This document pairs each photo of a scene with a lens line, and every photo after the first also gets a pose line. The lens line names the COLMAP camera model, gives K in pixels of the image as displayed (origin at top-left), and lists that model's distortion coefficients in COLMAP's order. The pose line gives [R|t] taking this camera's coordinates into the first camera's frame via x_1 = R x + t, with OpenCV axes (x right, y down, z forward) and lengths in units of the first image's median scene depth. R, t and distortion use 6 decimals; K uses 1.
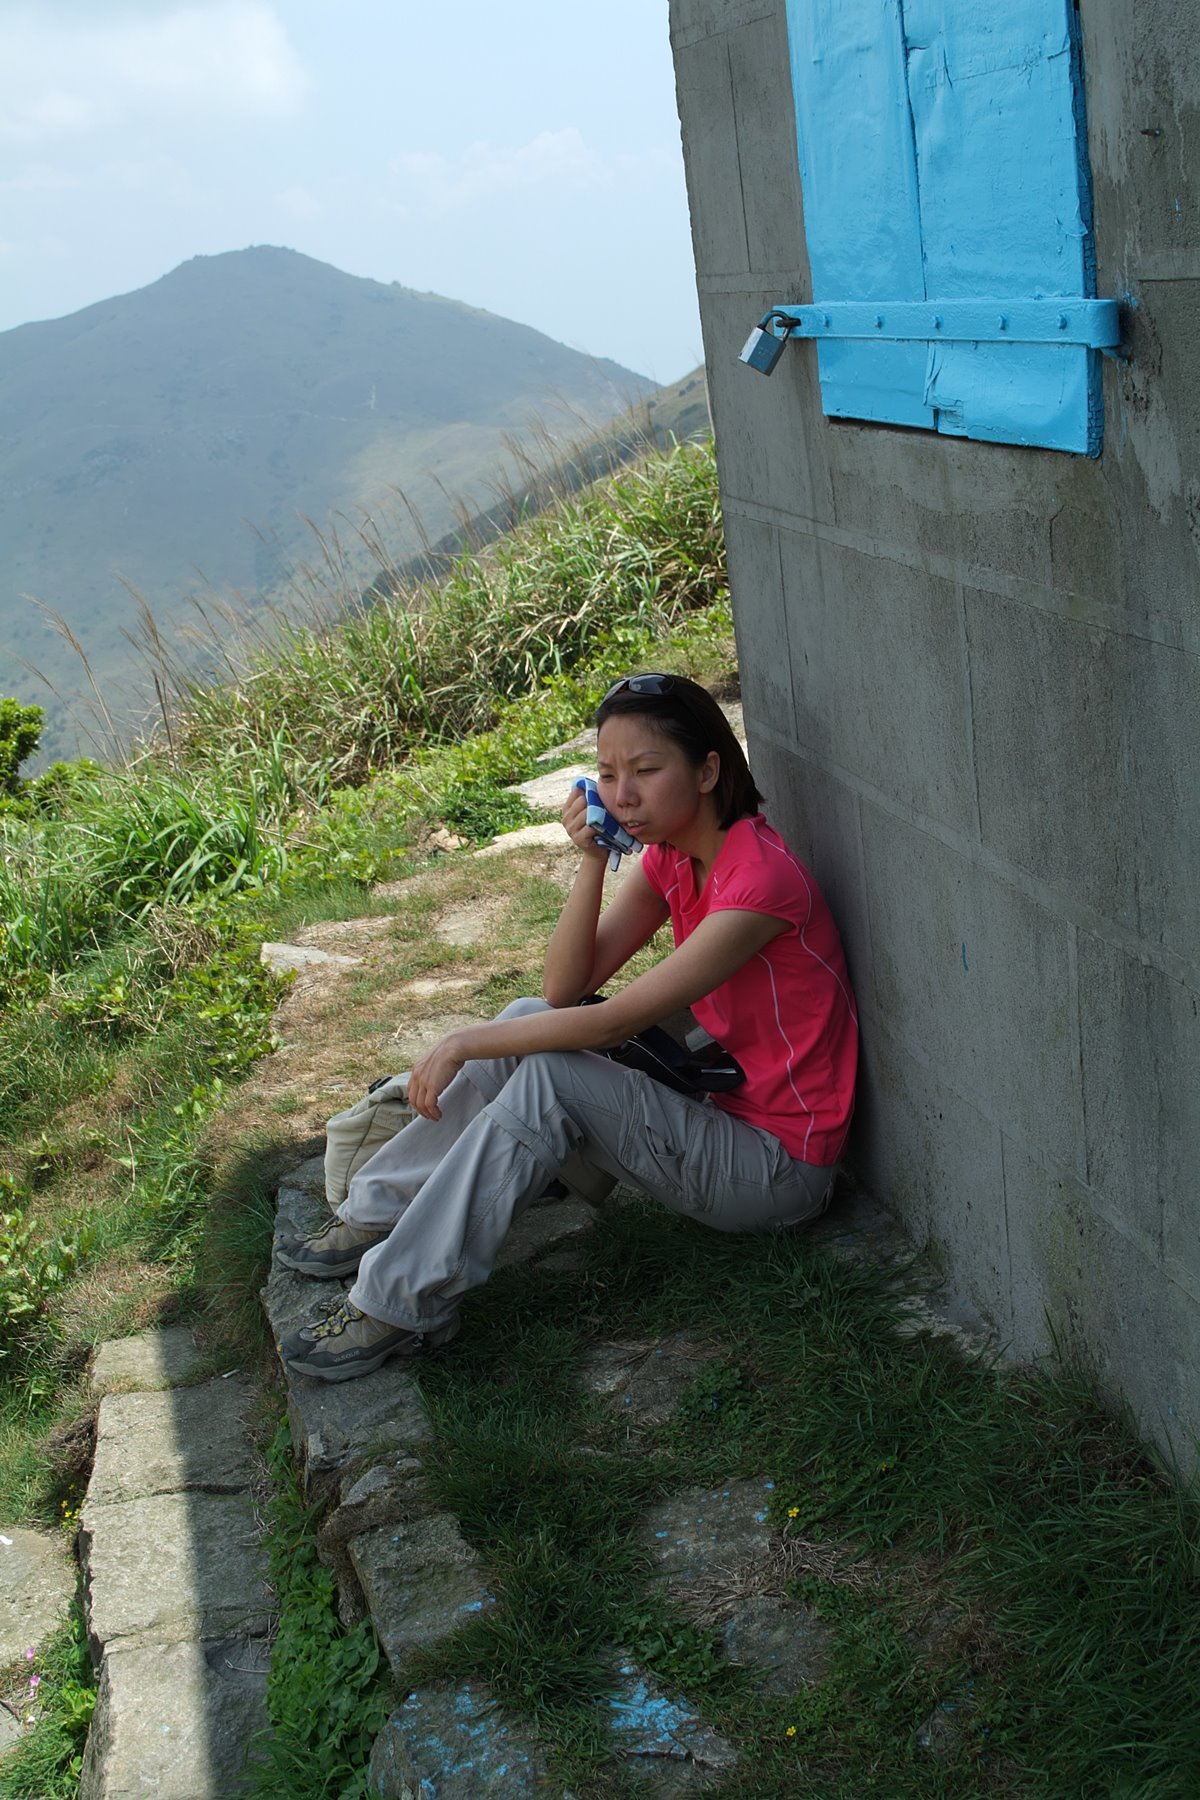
lens RADIAL K [[2326.0, 0, 600.0], [0, 2326.0, 900.0], [0, 0, 1]] dist [-0.012756, -0.005965]
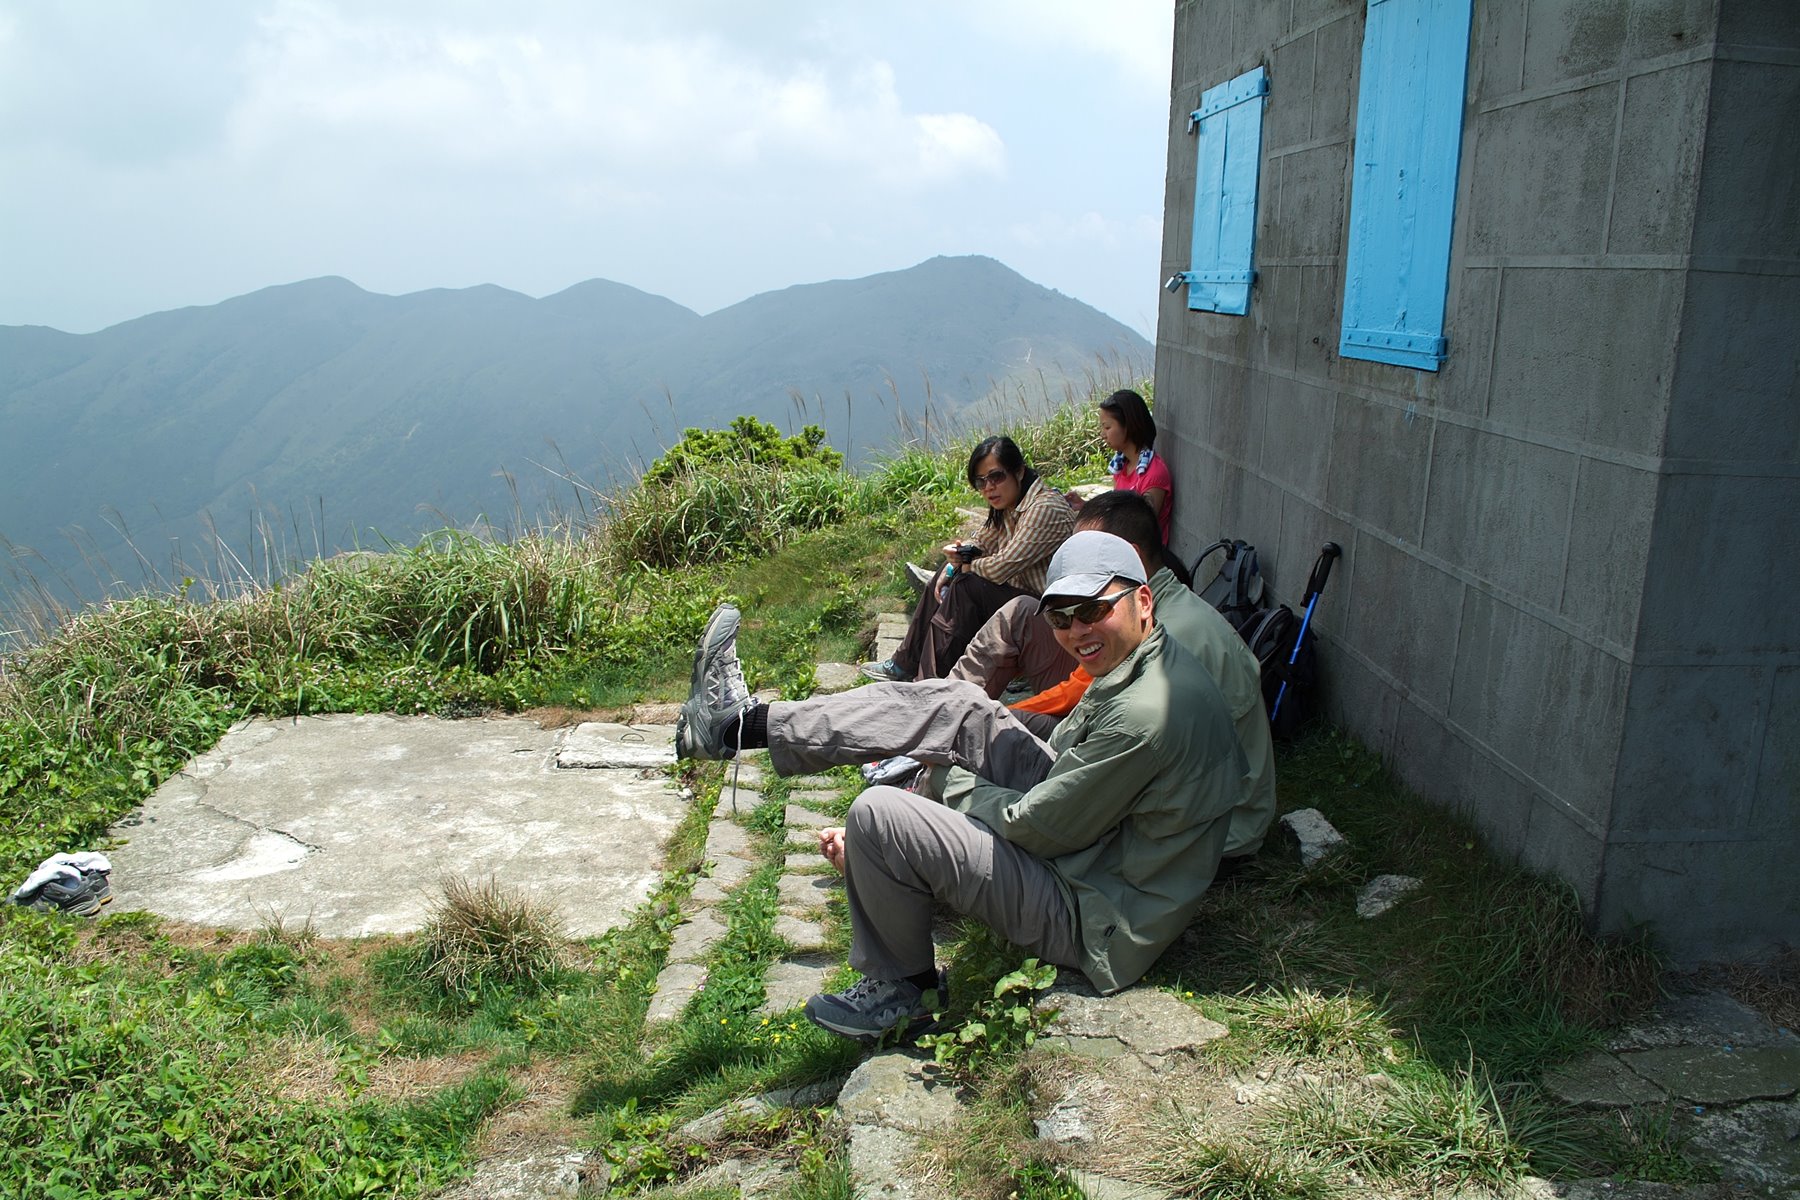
lens RADIAL K [[1461.0, 0, 900.0], [0, 1461.0, 600.0], [0, 0, 1]] dist [-0.004258, -0.000617]
pose [[0.971580, 0.181355, -0.152126, 0.085407], [-0.188682, 0.981412, -0.035074, 0.291315], [0.142938, 0.062781, 0.987739, -0.878327]]
